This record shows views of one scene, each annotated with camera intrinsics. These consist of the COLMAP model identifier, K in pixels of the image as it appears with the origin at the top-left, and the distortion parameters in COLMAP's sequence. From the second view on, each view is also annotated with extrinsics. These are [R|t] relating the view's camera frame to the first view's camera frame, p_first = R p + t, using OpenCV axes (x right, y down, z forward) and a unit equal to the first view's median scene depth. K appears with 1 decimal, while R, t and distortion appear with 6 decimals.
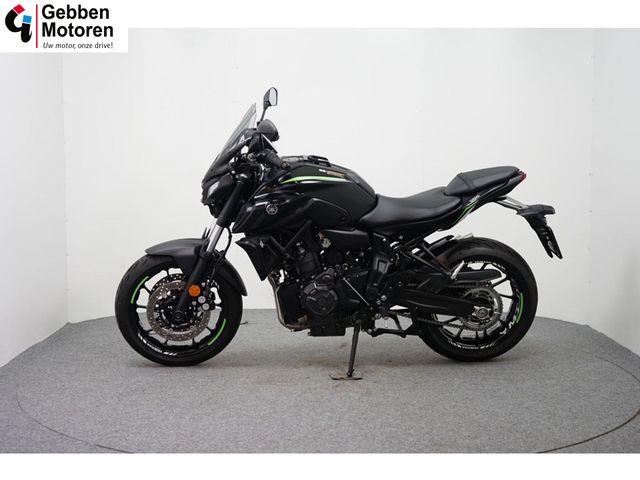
lens RADIAL K [[946.1, 0, 319.7], [0, 946.1, 239.7], [0, 0, 1]] dist [-0.049870, 0.000000]
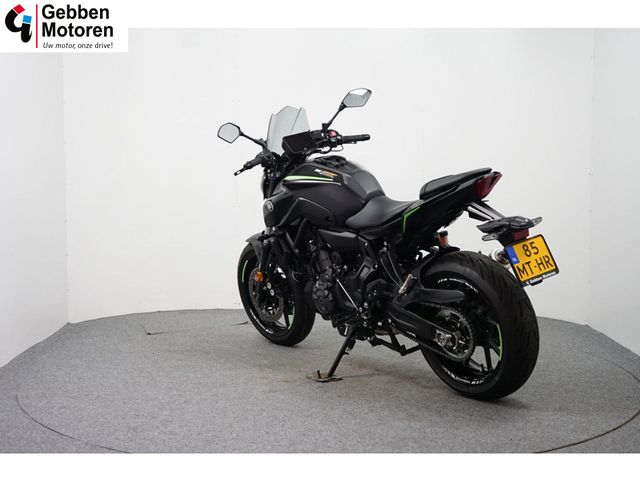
lens RADIAL K [[946.1, 0, 320.3], [0, 946.1, 240.5], [0, 0, 1]] dist [-0.049870, 0.000000]
pose [[0.541788, 0.075102, -0.837153, 0.842551], [-0.070297, 0.996559, 0.043908, -0.042393], [0.837571, 0.035060, 0.545203, 0.439761]]
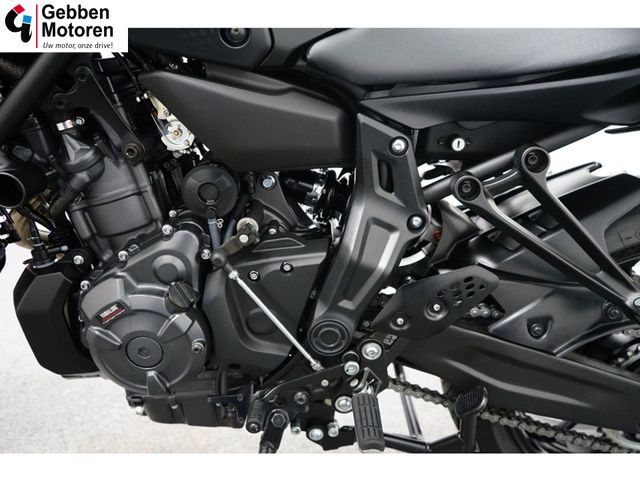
lens RADIAL K [[516.9, 0, 318.9], [0, 516.9, 237.4], [0, 0, 1]] dist [-0.003349, 0.002229]
pose [[0.993565, 0.106351, -0.038973, 0.054448], [-0.101118, 0.987868, 0.117864, 0.010961], [0.051035, -0.113165, 0.992265, 0.851990]]
